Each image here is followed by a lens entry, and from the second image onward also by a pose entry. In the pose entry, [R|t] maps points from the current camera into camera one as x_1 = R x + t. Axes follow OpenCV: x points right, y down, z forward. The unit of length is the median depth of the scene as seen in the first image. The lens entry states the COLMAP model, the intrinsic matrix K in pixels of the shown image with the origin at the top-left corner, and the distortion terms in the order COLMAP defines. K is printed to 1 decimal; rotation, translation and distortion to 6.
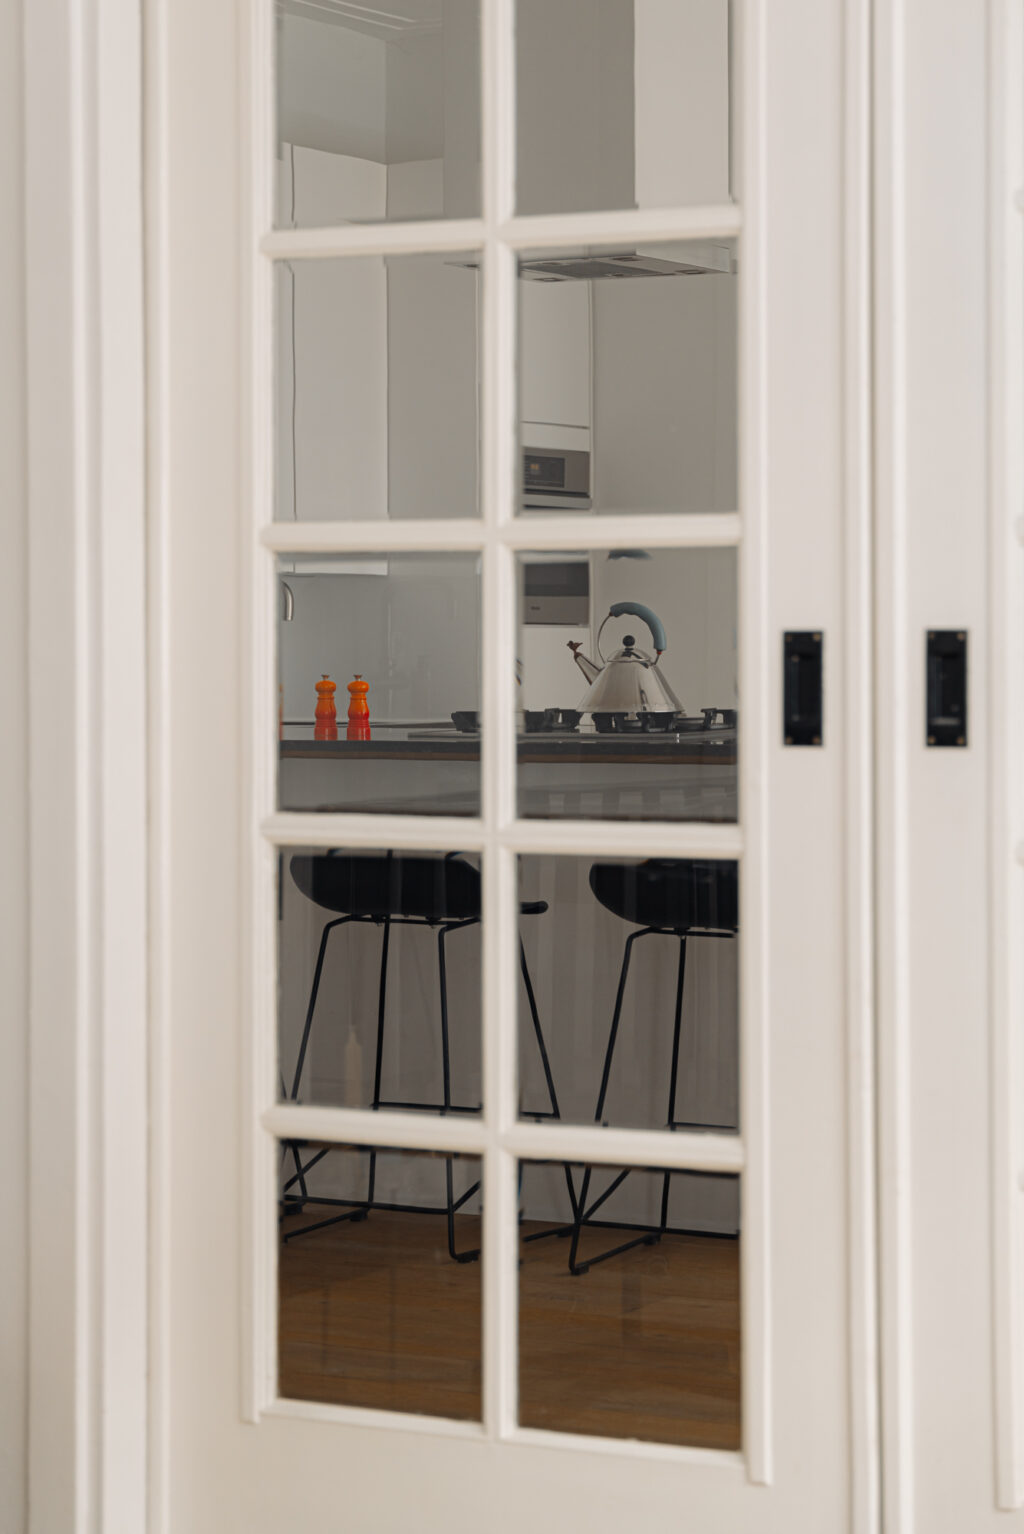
lens RADIAL K [[3619.9, 0, 512.0], [0, 3619.9, 767.0], [0, 0, 1]] dist [0.409869, -0.001999]
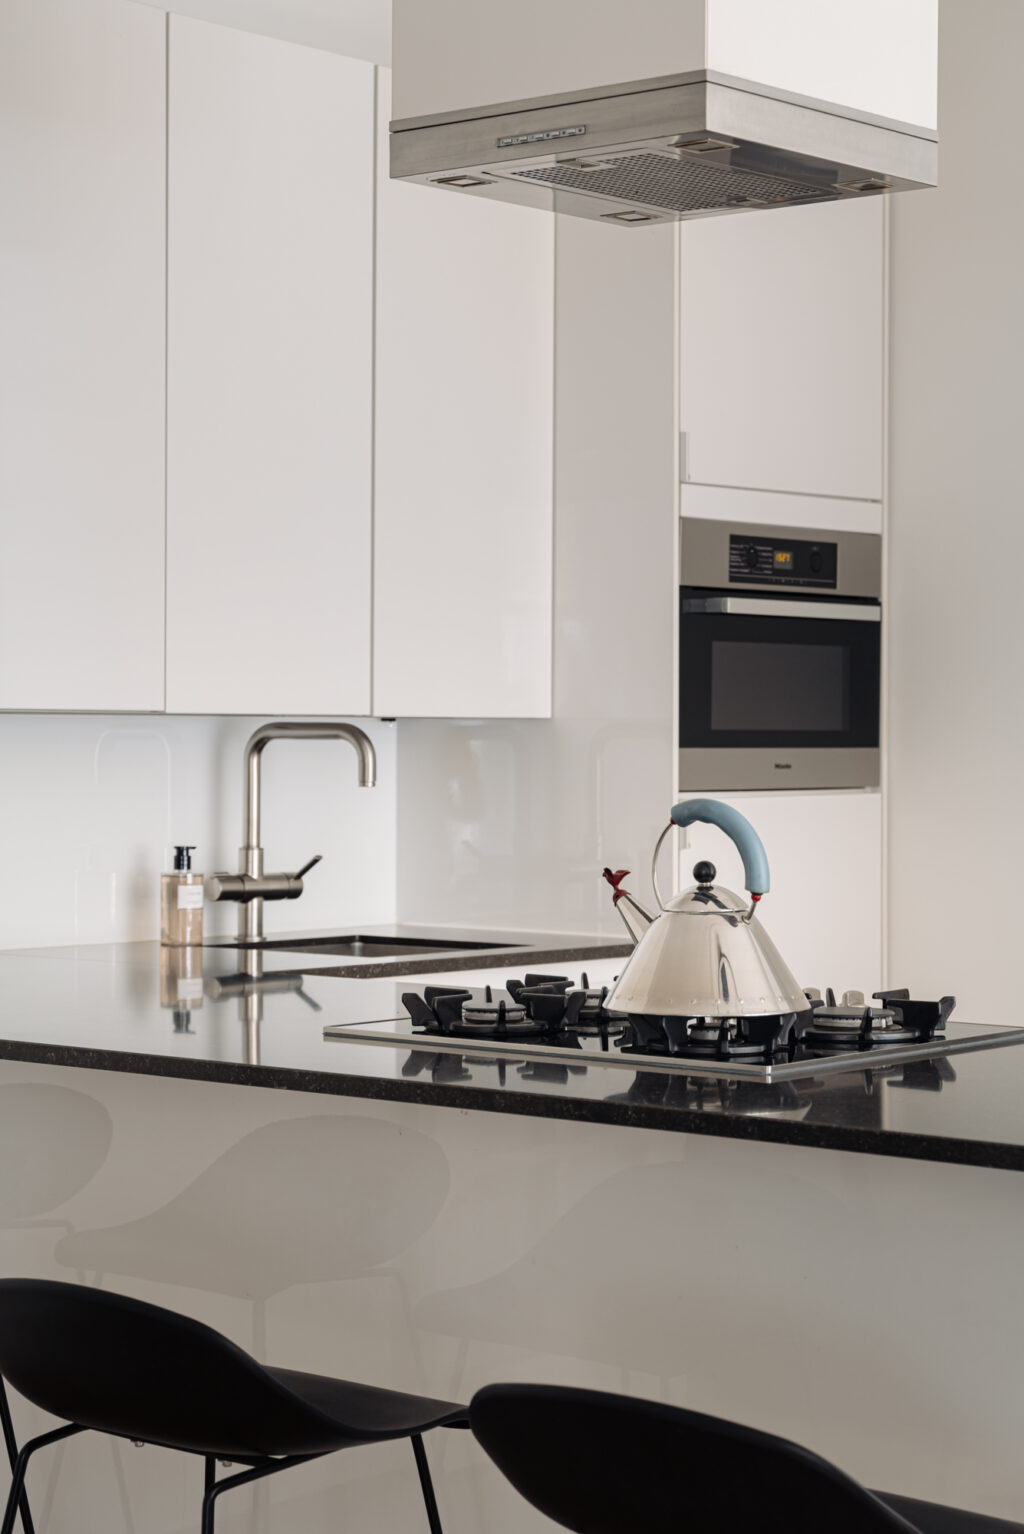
lens RADIAL K [[3086.4, 0, 510.0], [0, 3086.4, 699.7], [0, 0, 1]] dist [0.060155, 0.090148]
pose [[0.977782, 0.010063, -0.209382, 0.098019], [-0.019240, 0.998939, -0.041838, -0.040512], [0.208739, 0.044936, 0.976938, 0.556208]]
